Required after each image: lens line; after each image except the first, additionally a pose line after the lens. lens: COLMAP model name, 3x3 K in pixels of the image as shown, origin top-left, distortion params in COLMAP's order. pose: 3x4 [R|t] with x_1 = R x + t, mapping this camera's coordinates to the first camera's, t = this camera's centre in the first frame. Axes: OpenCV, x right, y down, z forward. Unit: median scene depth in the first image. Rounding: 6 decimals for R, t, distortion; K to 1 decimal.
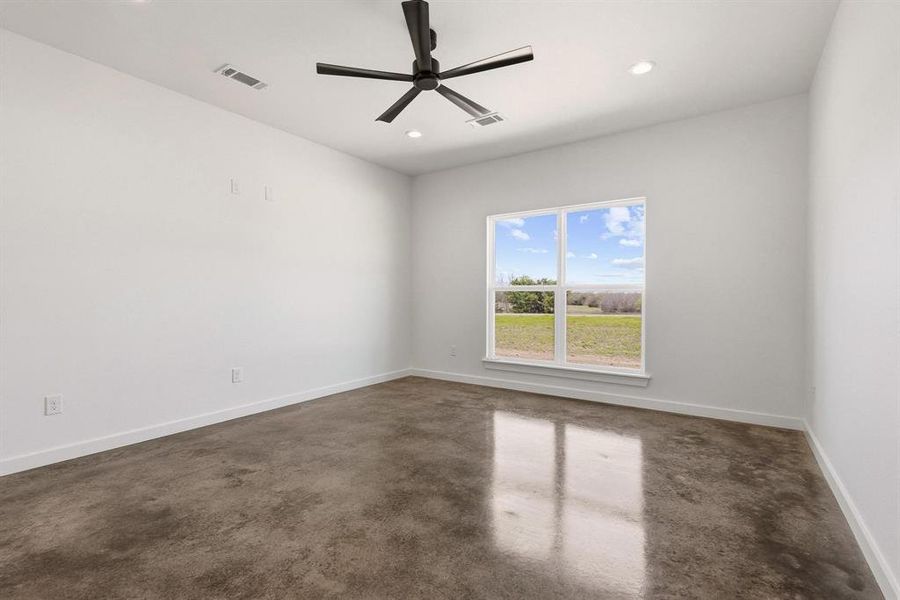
lens RADIAL K [[414.8, 0, 454.3], [0, 414.8, 296.4], [0, 0, 1]] dist [0.001649, 0.000337]
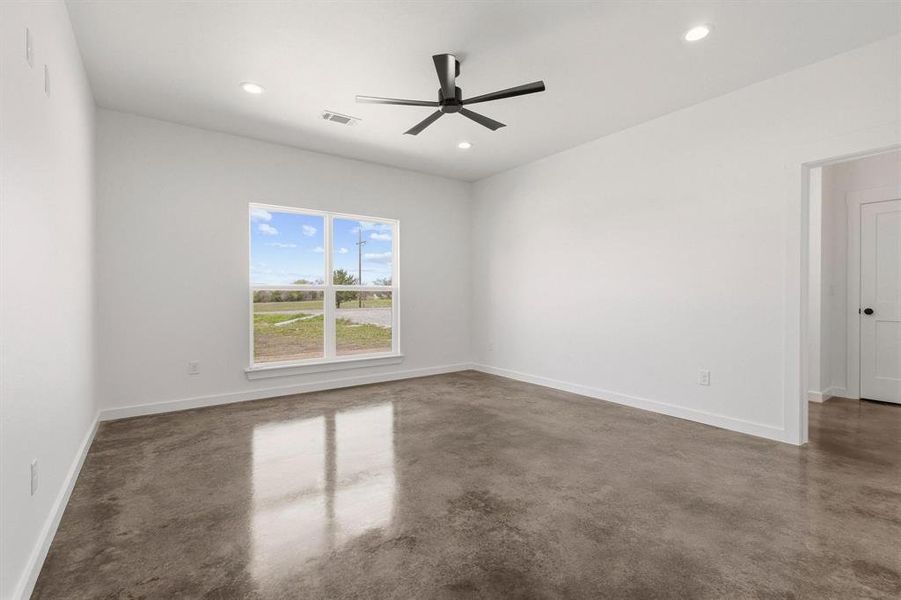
lens RADIAL K [[409.2, 0, 454.1], [0, 409.2, 299.7], [0, 0, 1]] dist [0.003663, -0.000040]
pose [[0.341208, -0.017684, 0.939822, -0.732185], [0.008507, 0.999840, 0.015725, -0.003942], [-0.939949, 0.002630, 0.341304, 0.400355]]
